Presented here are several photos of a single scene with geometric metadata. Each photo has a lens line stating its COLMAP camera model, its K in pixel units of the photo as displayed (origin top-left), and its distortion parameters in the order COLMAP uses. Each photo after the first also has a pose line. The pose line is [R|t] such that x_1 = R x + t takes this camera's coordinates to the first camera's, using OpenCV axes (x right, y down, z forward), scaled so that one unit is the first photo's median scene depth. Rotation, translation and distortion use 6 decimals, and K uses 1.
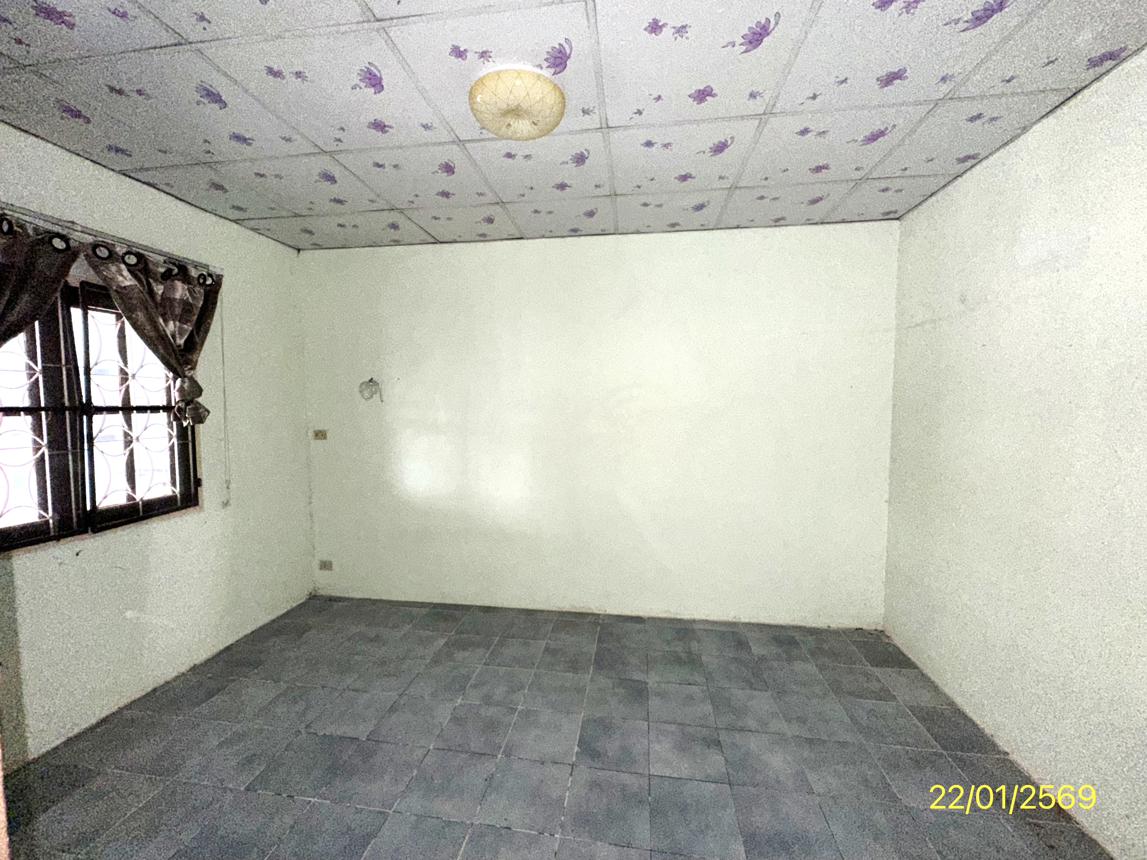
lens RADIAL K [[462.1, 0, 572.8], [0, 462.1, 433.0], [0, 0, 1]] dist [0.002566, 0.000098]
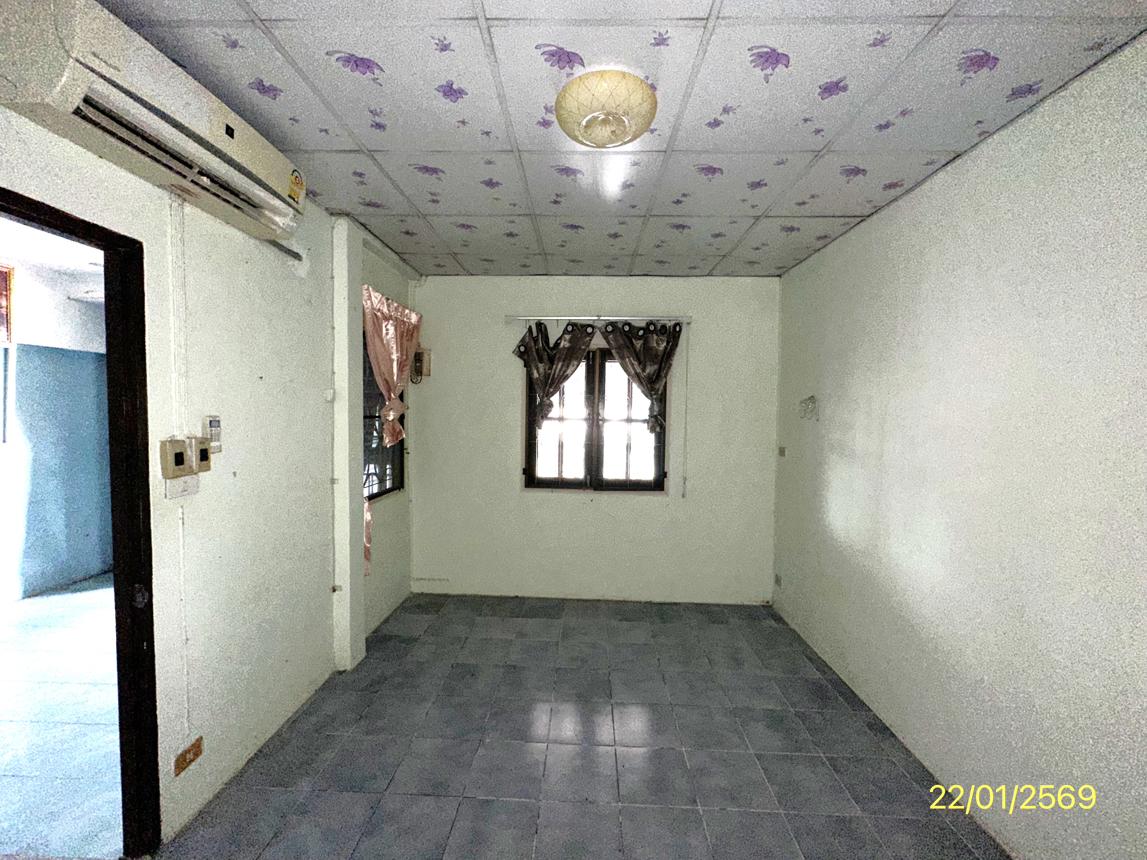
lens RADIAL K [[462.1, 0, 574.9], [0, 462.1, 432.8], [0, 0, 1]] dist [0.002566, 0.000098]
pose [[0.113658, 0.053365, -0.992086, 0.510968], [-0.086941, 0.995260, 0.043575, -0.053646], [0.989709, 0.081300, 0.117758, 0.532134]]
